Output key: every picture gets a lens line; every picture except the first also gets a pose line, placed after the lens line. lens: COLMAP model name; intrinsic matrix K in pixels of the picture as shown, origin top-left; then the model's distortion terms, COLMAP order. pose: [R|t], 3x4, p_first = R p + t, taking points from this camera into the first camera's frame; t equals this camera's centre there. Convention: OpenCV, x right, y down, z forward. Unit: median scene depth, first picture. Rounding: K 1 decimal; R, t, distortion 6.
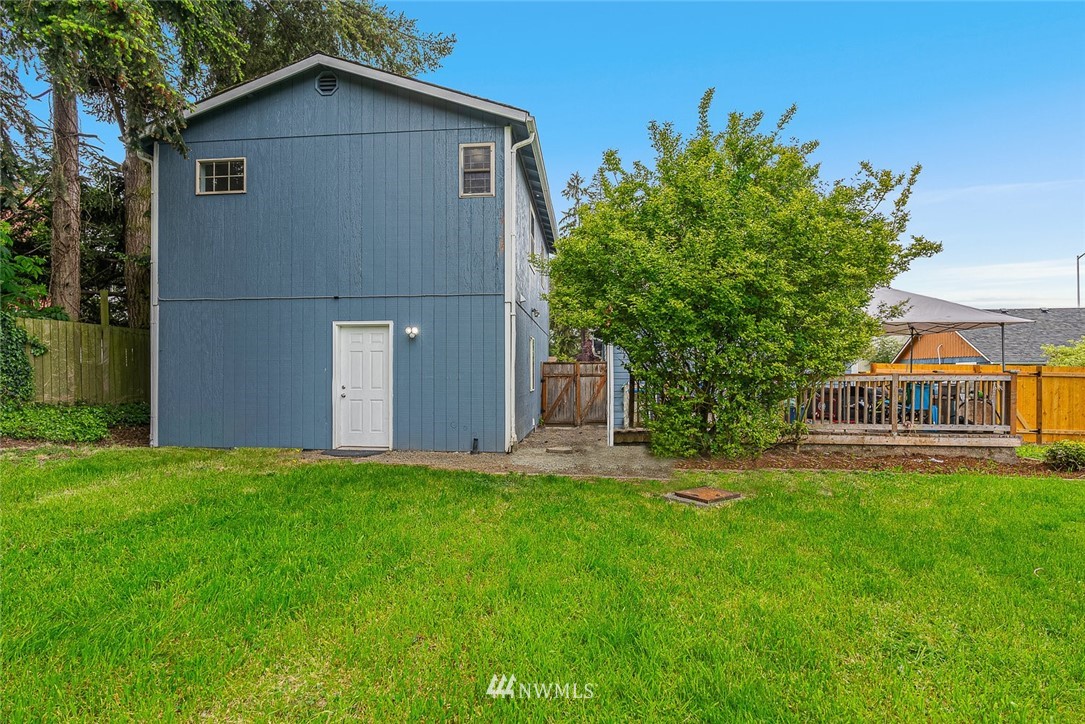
lens RADIAL K [[535.5, 0, 548.5], [0, 535.5, 364.0], [0, 0, 1]] dist [0.000363, 0.000752]
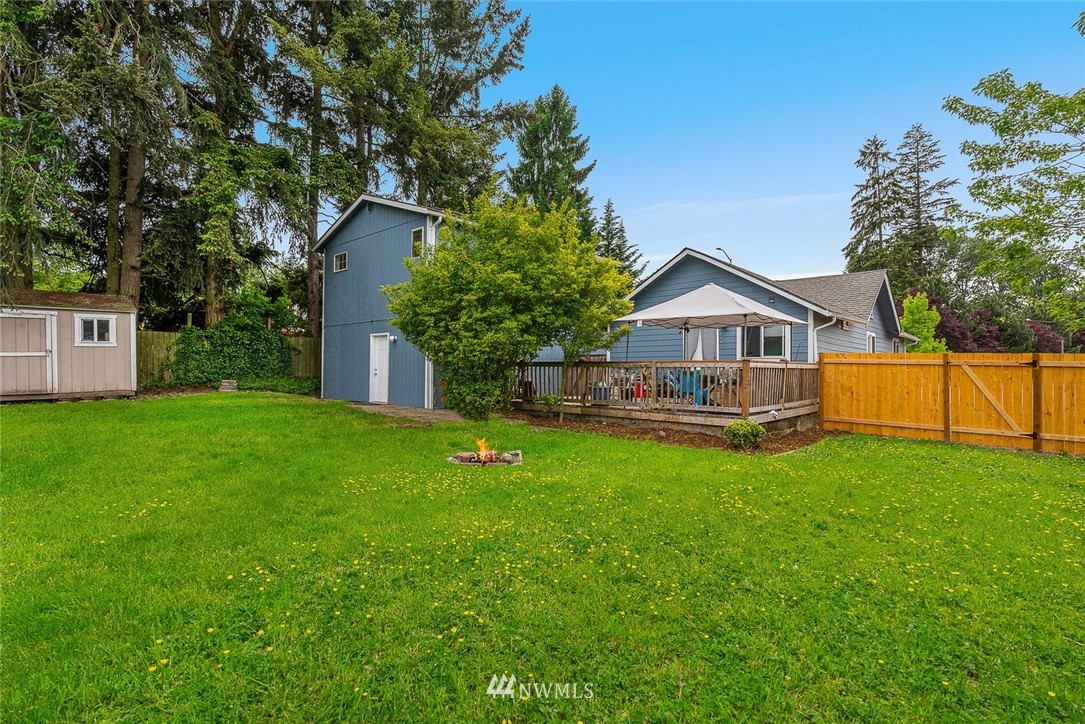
lens RADIAL K [[535.5, 0, 548.5], [0, 535.5, 364.0], [0, 0, 1]] dist [0.000363, 0.000752]
pose [[0.789477, 0.001296, -0.613779, 0.961085], [0.004836, 0.999954, 0.008331, 0.010192], [0.613761, -0.009545, 0.789434, -0.083991]]
